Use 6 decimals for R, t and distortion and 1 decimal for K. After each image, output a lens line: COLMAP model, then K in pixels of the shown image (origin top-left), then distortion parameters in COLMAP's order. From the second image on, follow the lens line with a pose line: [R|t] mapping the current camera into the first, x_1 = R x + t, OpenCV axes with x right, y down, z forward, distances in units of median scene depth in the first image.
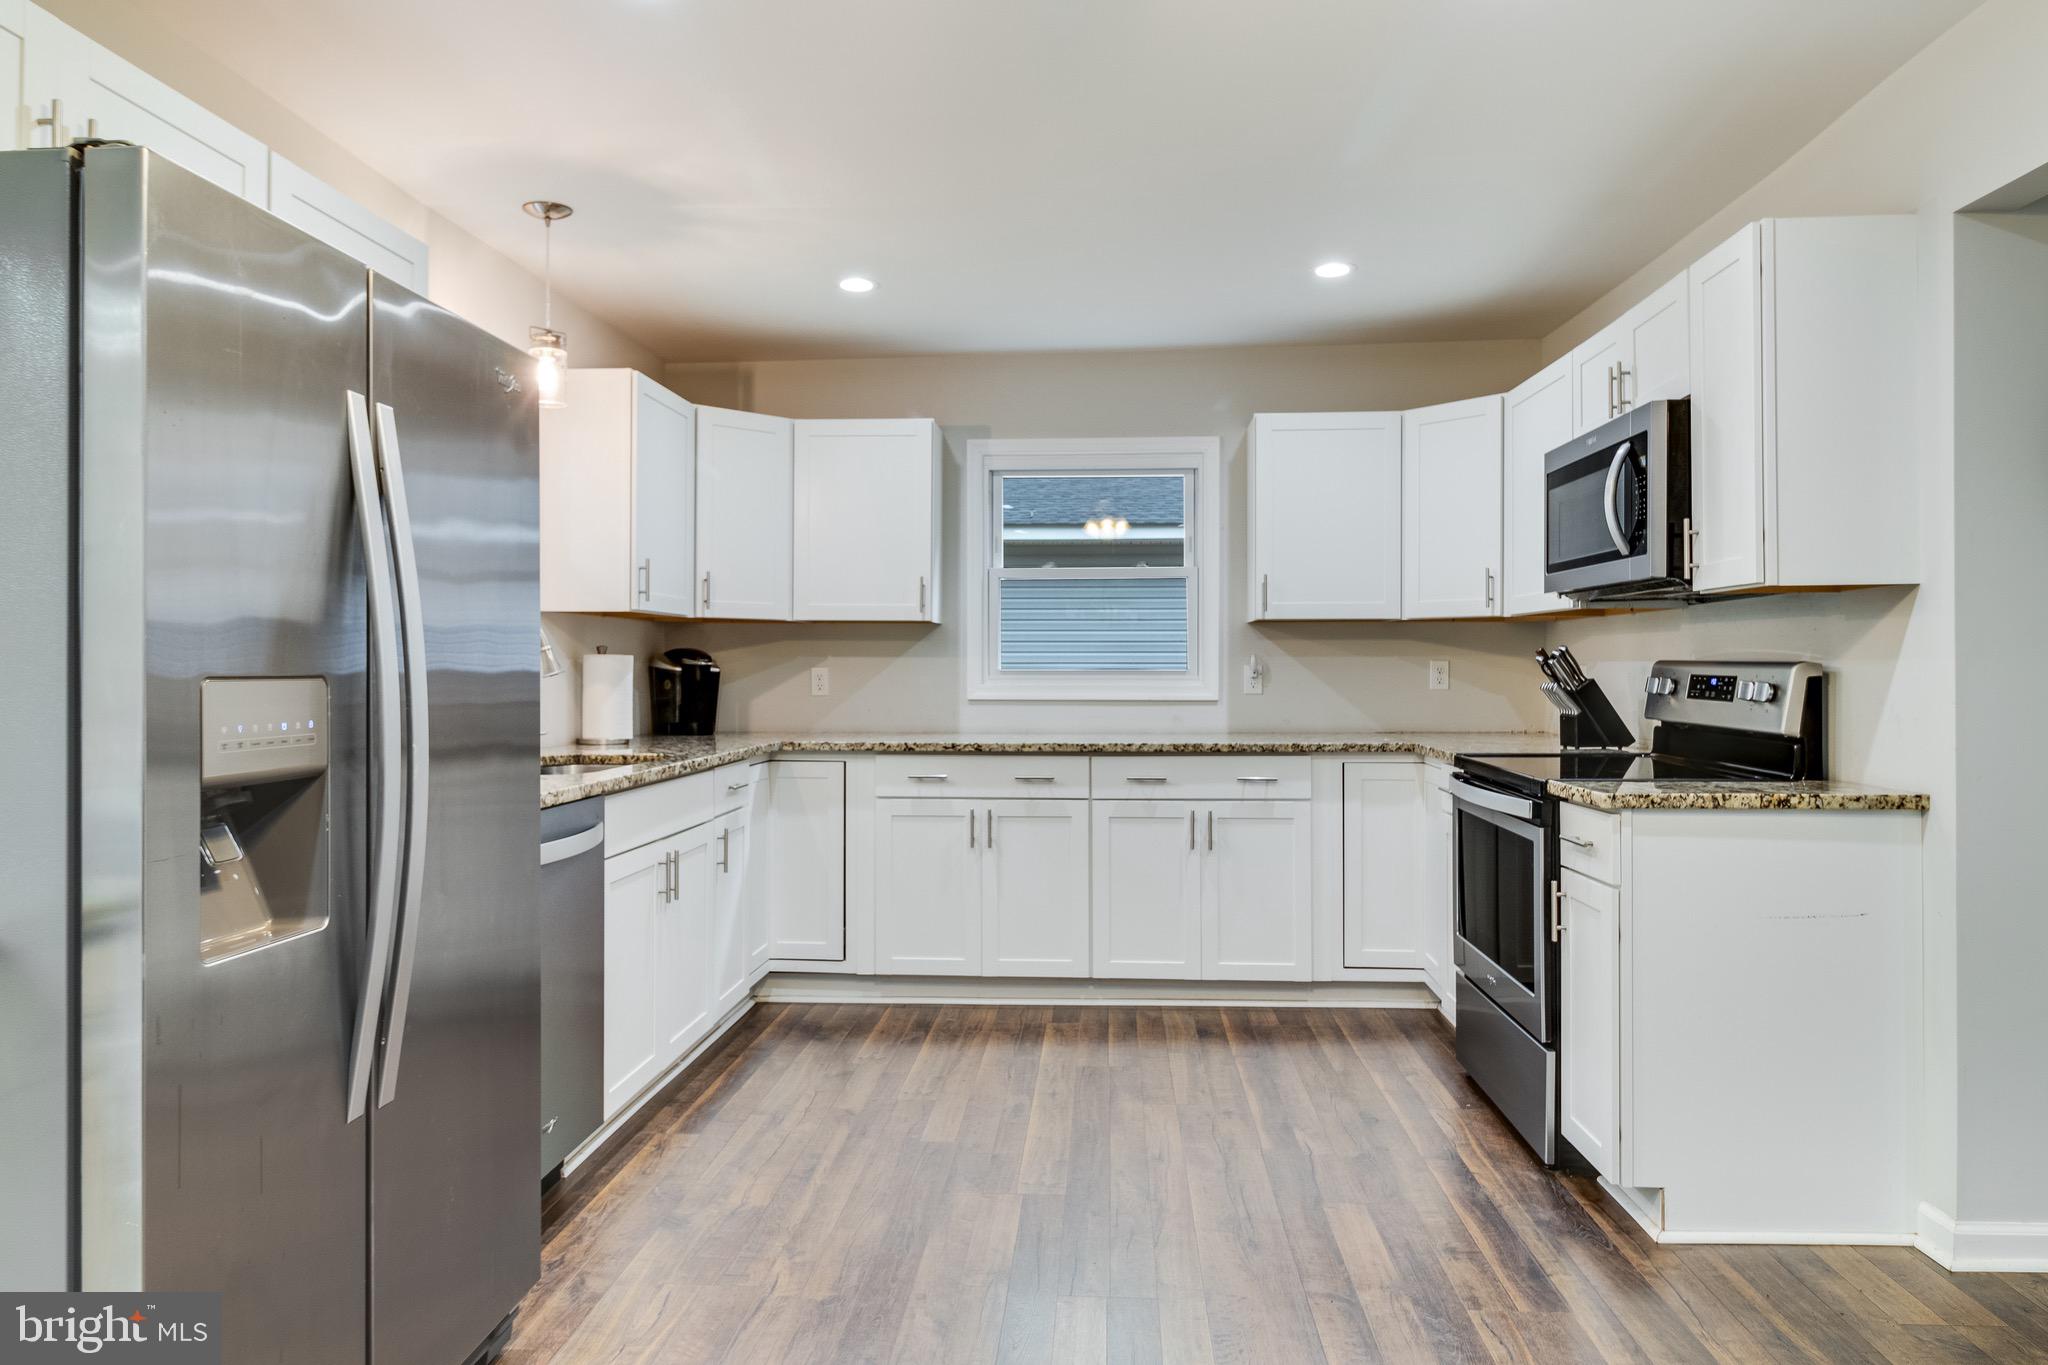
lens RADIAL K [[1263.5, 0, 1025.1], [0, 1263.5, 665.8], [0, 0, 1]] dist [0.005024, 0.000292]
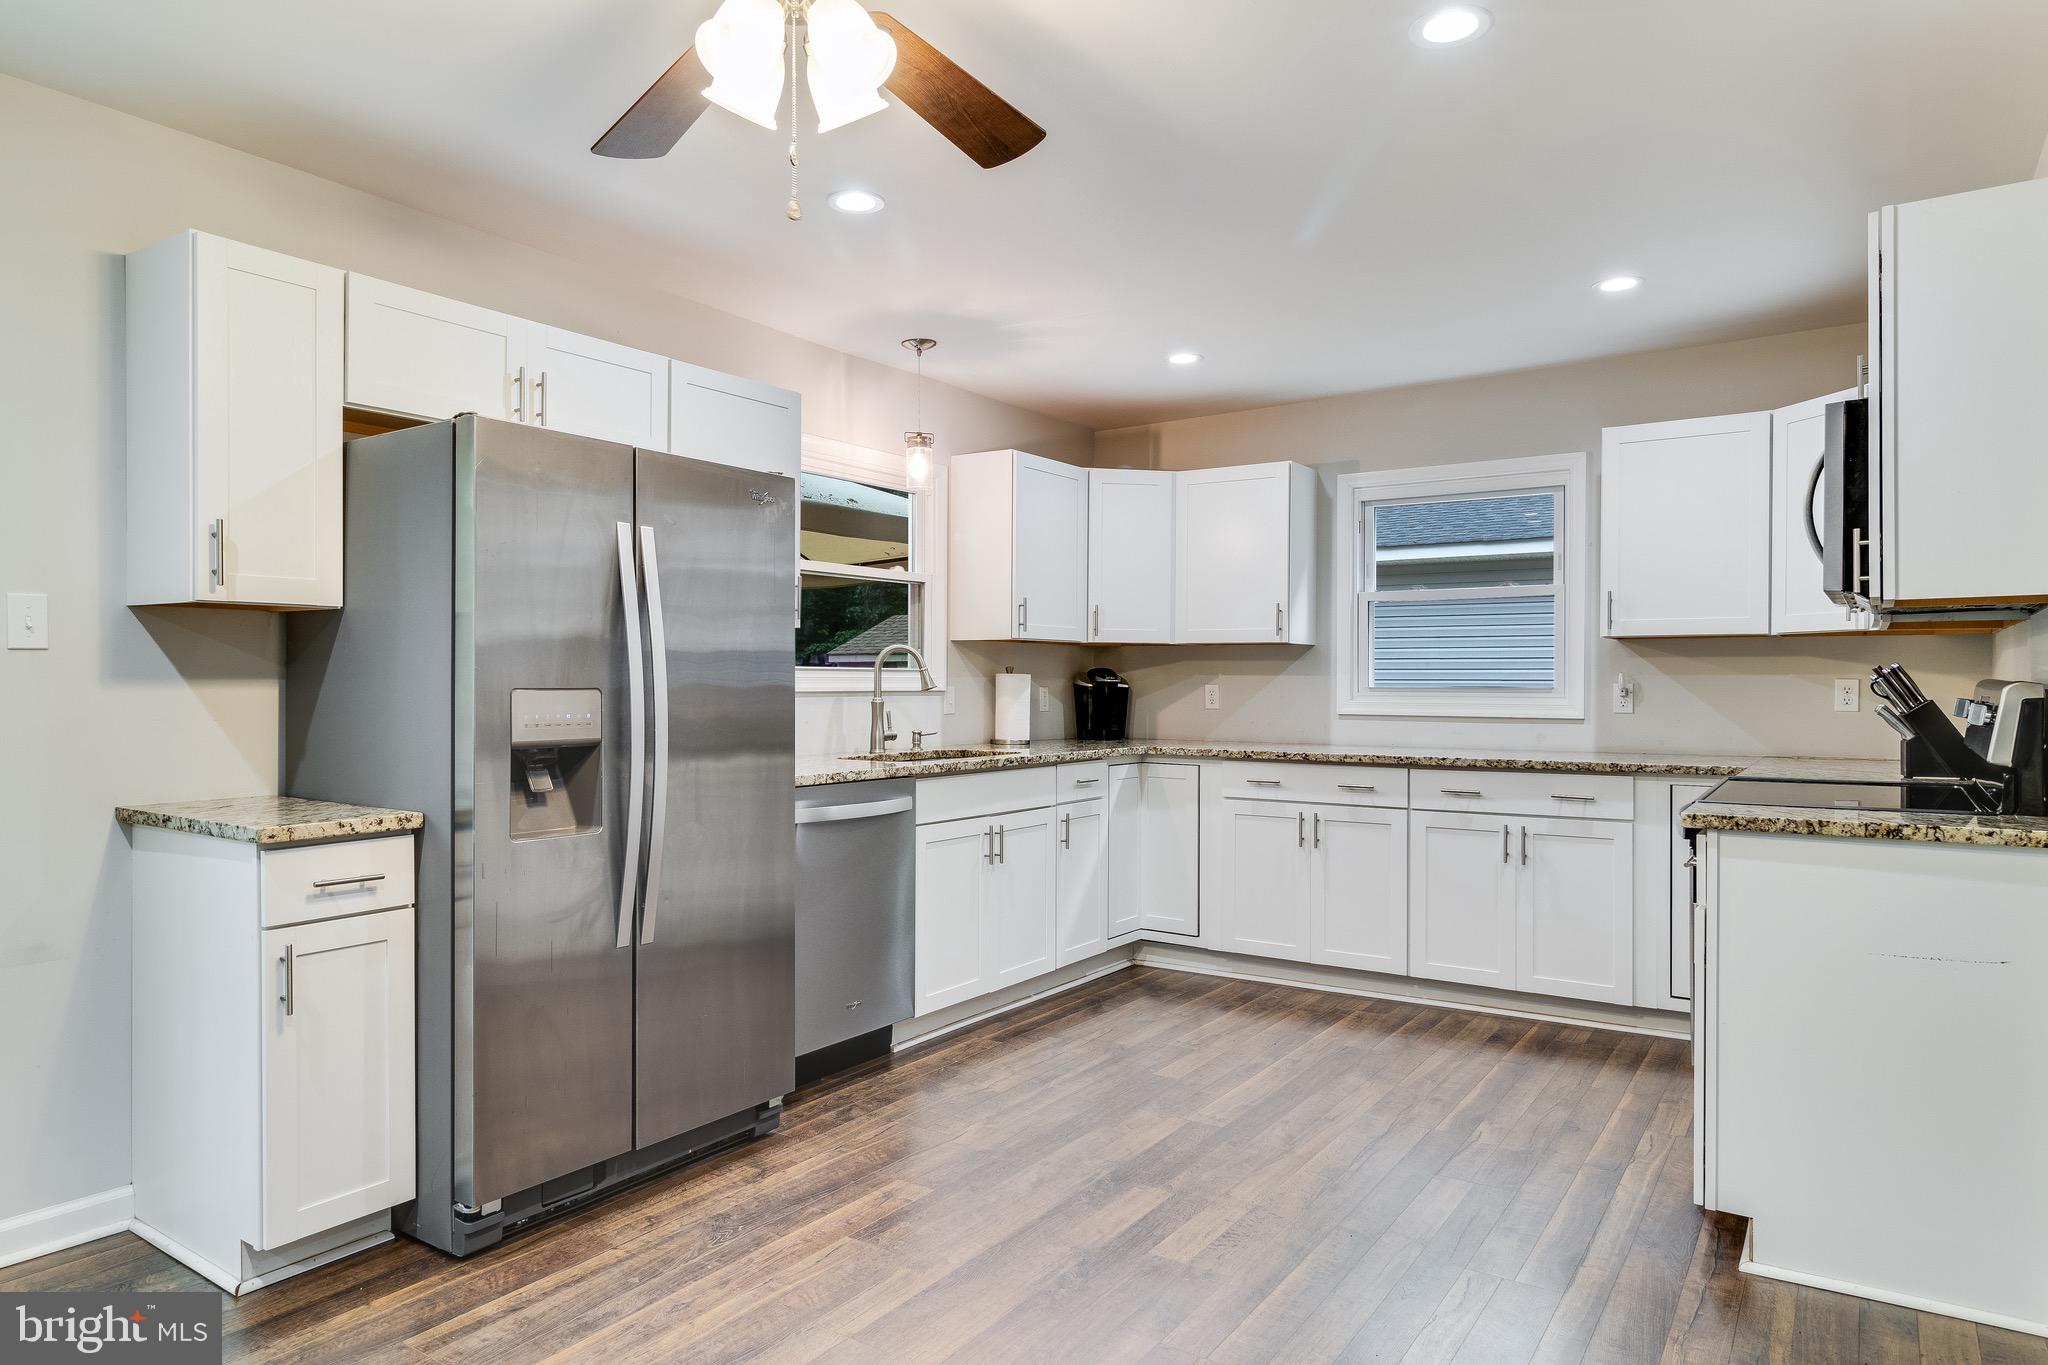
lens RADIAL K [[1244.6, 0, 1027.8], [0, 1244.6, 690.1], [0, 0, 1]] dist [0.004415, 0.001136]
pose [[0.864431, 0.005506, -0.502722, 0.312732], [-0.002254, 0.999972, 0.007077, -0.001263], [0.502747, -0.004984, 0.864419, -0.071481]]
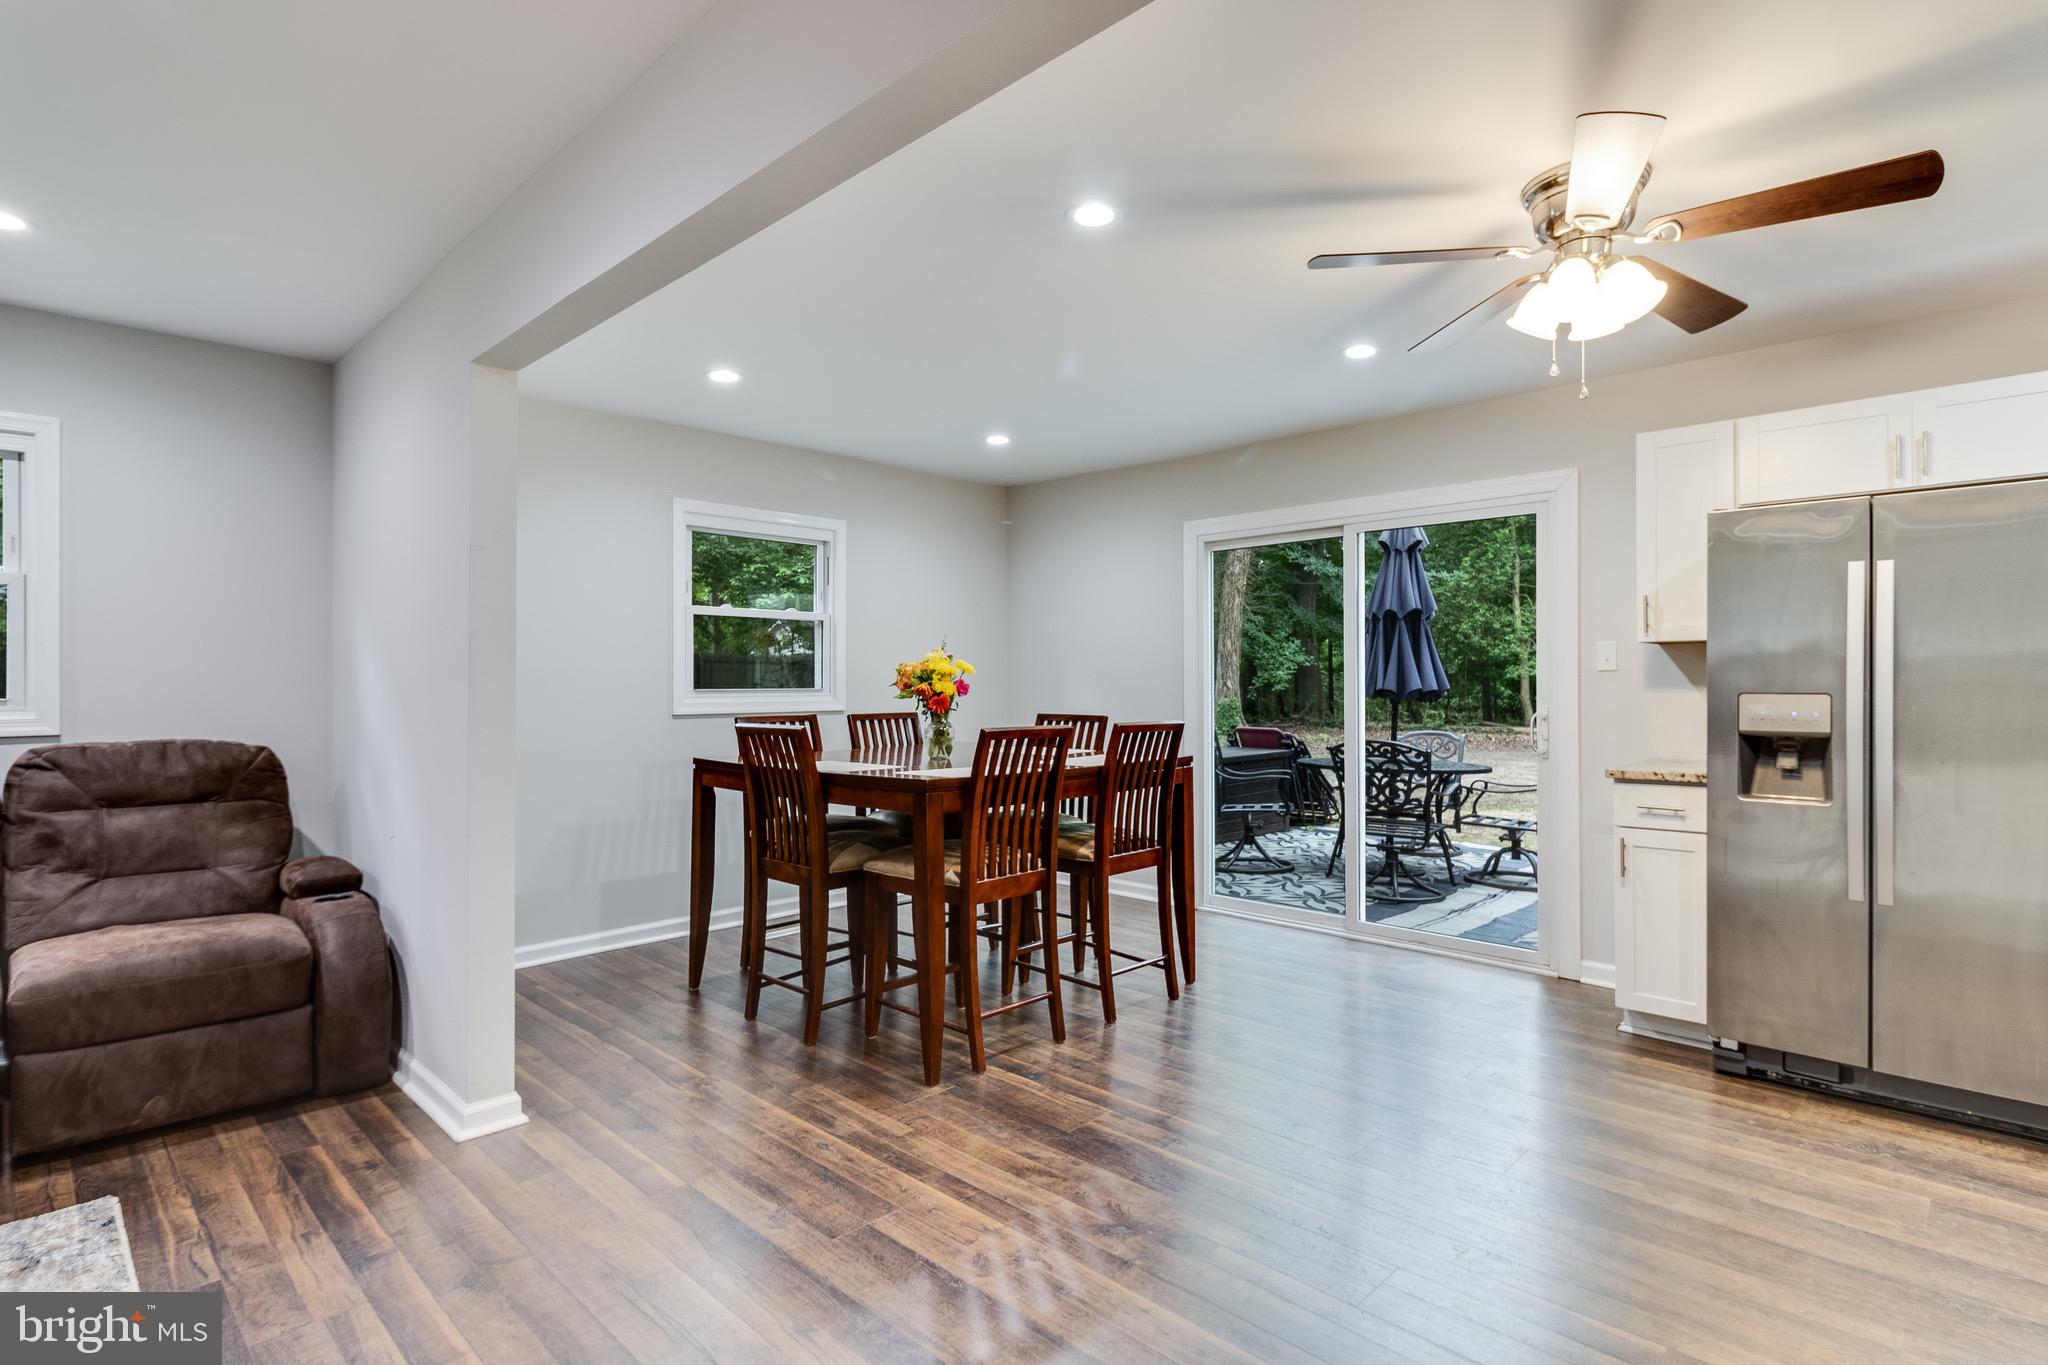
lens RADIAL K [[1020.7, 0, 1021.6], [0, 1020.7, 687.8], [0, 0, 1]] dist [-0.002102, -0.000923]
pose [[-0.648233, 0.003244, -0.761435, 0.671627], [0.001804, 0.999995, 0.002724, -0.003749], [0.761440, 0.000393, -0.648236, 0.412450]]
